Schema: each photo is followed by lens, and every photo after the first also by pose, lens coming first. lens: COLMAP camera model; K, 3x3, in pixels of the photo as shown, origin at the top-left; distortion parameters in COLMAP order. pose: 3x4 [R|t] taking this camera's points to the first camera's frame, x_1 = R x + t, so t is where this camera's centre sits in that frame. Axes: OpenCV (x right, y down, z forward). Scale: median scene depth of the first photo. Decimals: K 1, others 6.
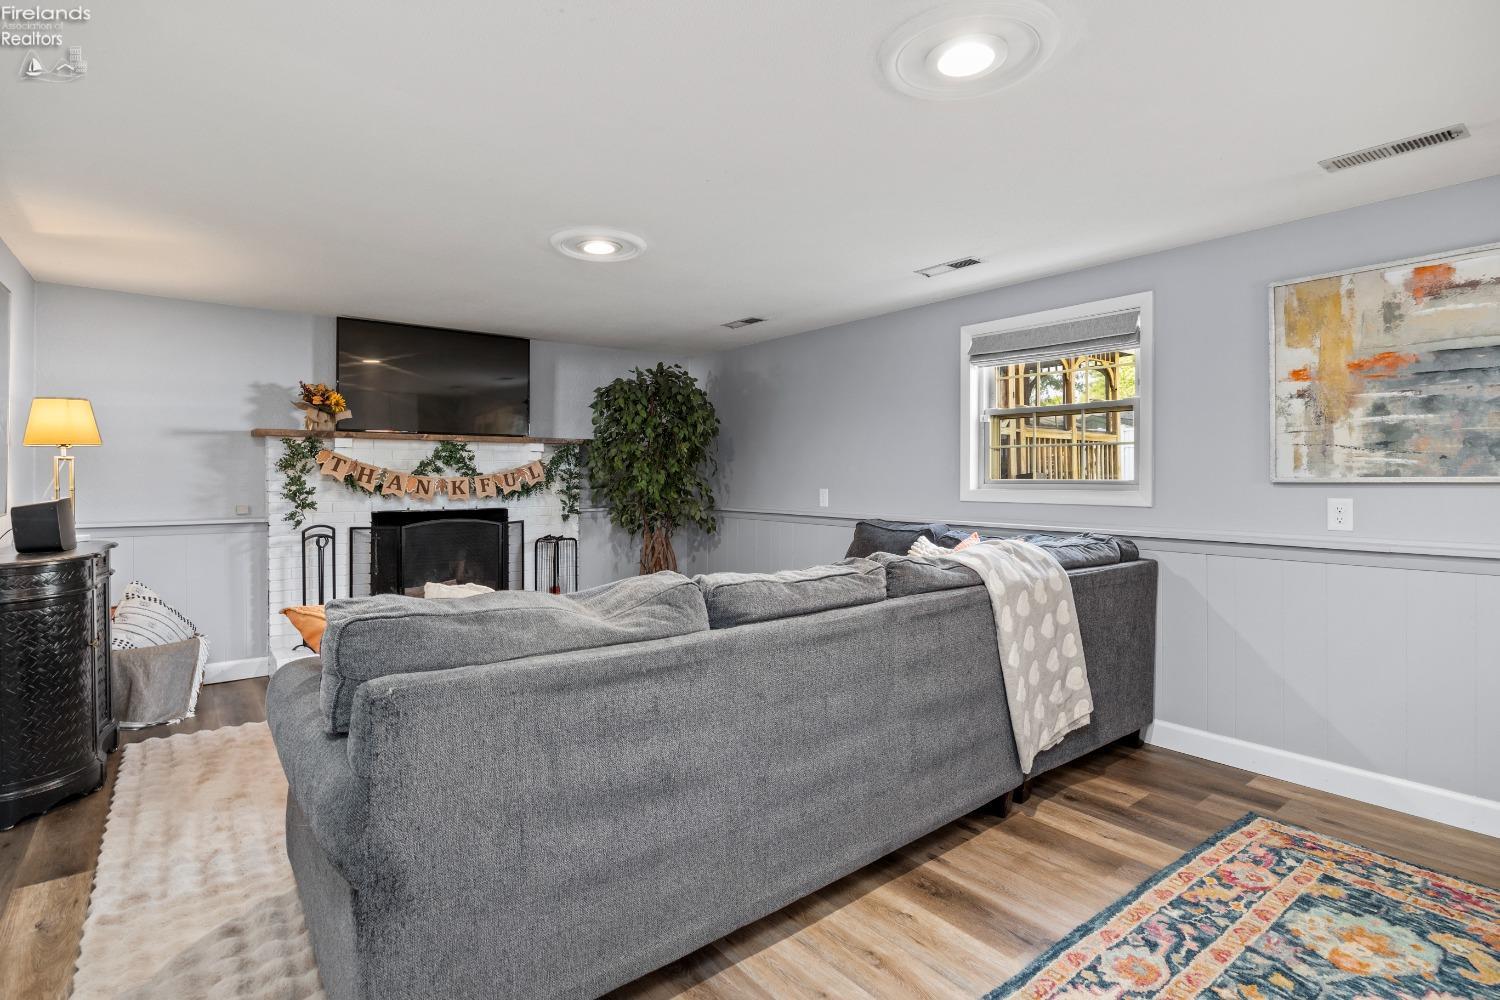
lens RADIAL K [[736.8, 0, 748.7], [0, 736.8, 485.4], [0, 0, 1]] dist [-0.000760, -0.000897]
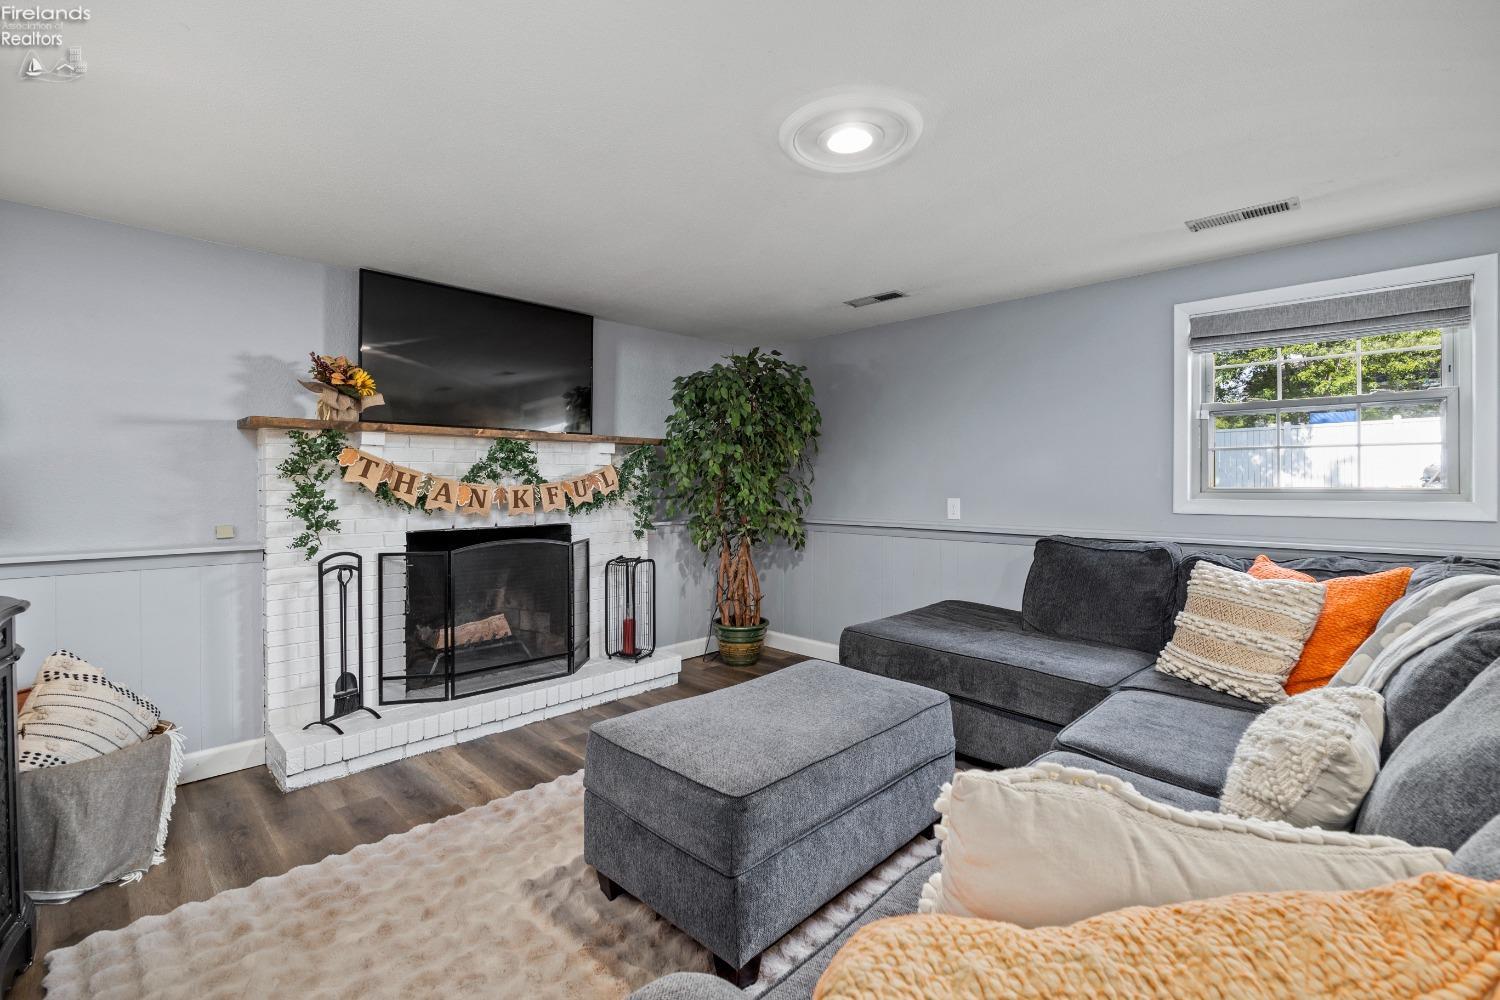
lens RADIAL K [[662.2, 0, 757.1], [0, 662.2, 488.8], [0, 0, 1]] dist [-0.015956, 0.001333]
pose [[0.991236, -0.001893, 0.132088, -0.260973], [0.002310, 0.999993, -0.003006, -0.005126], [-0.132081, 0.003284, 0.991233, 0.304819]]
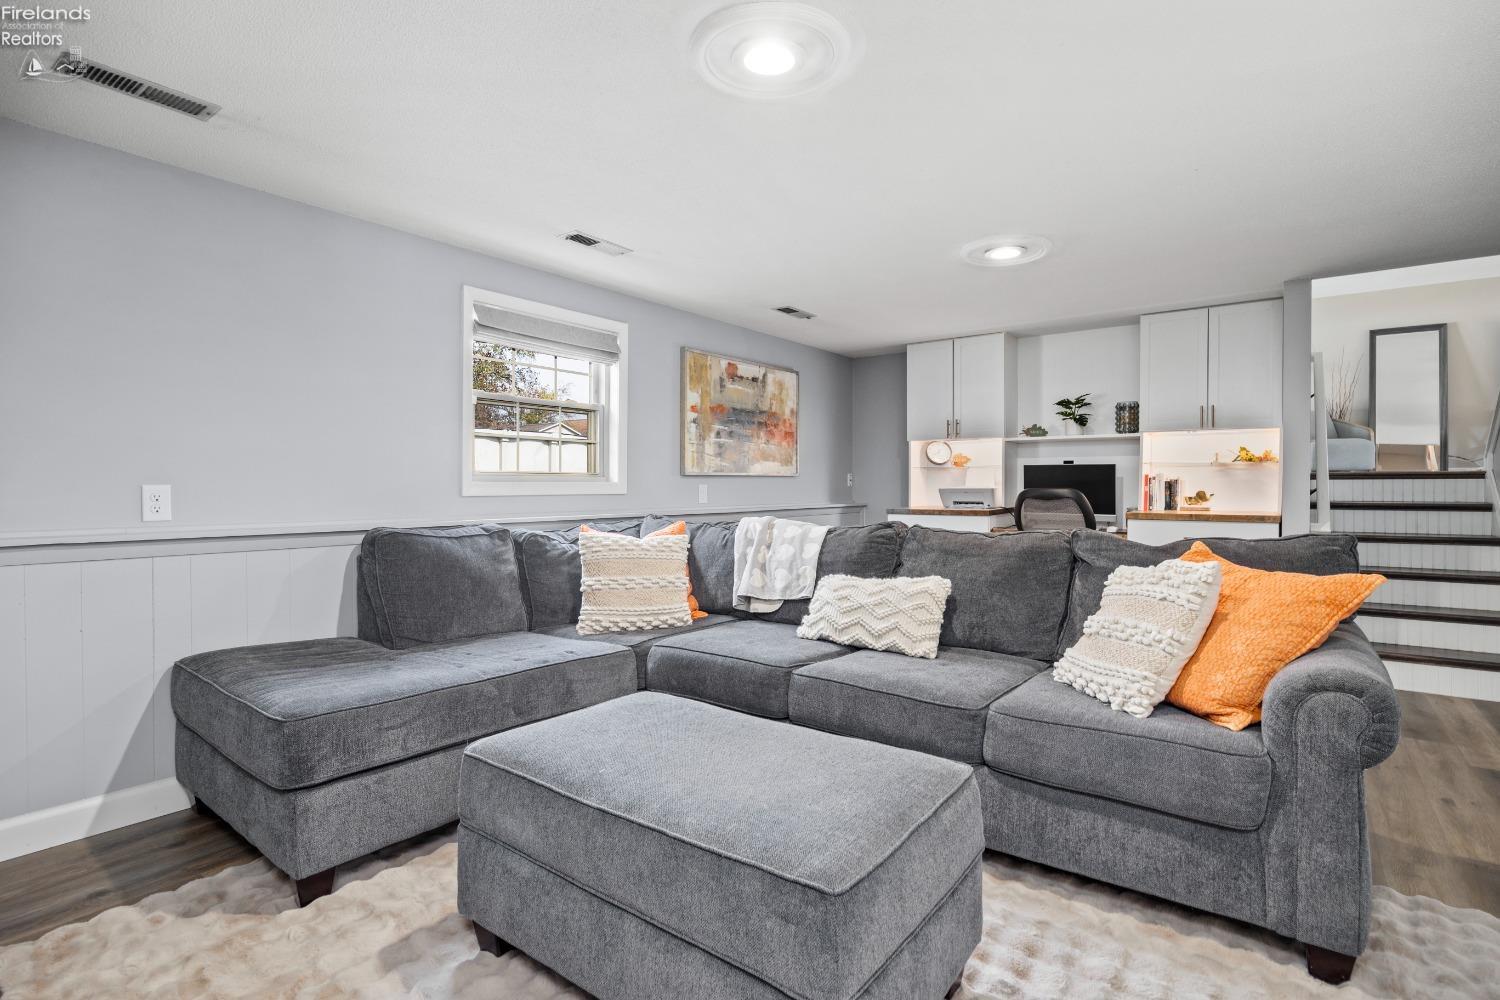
lens RADIAL K [[736.8, 0, 748.7], [0, 736.8, 485.4], [0, 0, 1]] dist [-0.000760, -0.000897]
pose [[-0.265369, -0.015763, 0.964018, -0.557723], [-0.003072, 0.999875, 0.015504, -0.004172], [-0.964142, 0.001153, -0.265385, 0.856566]]
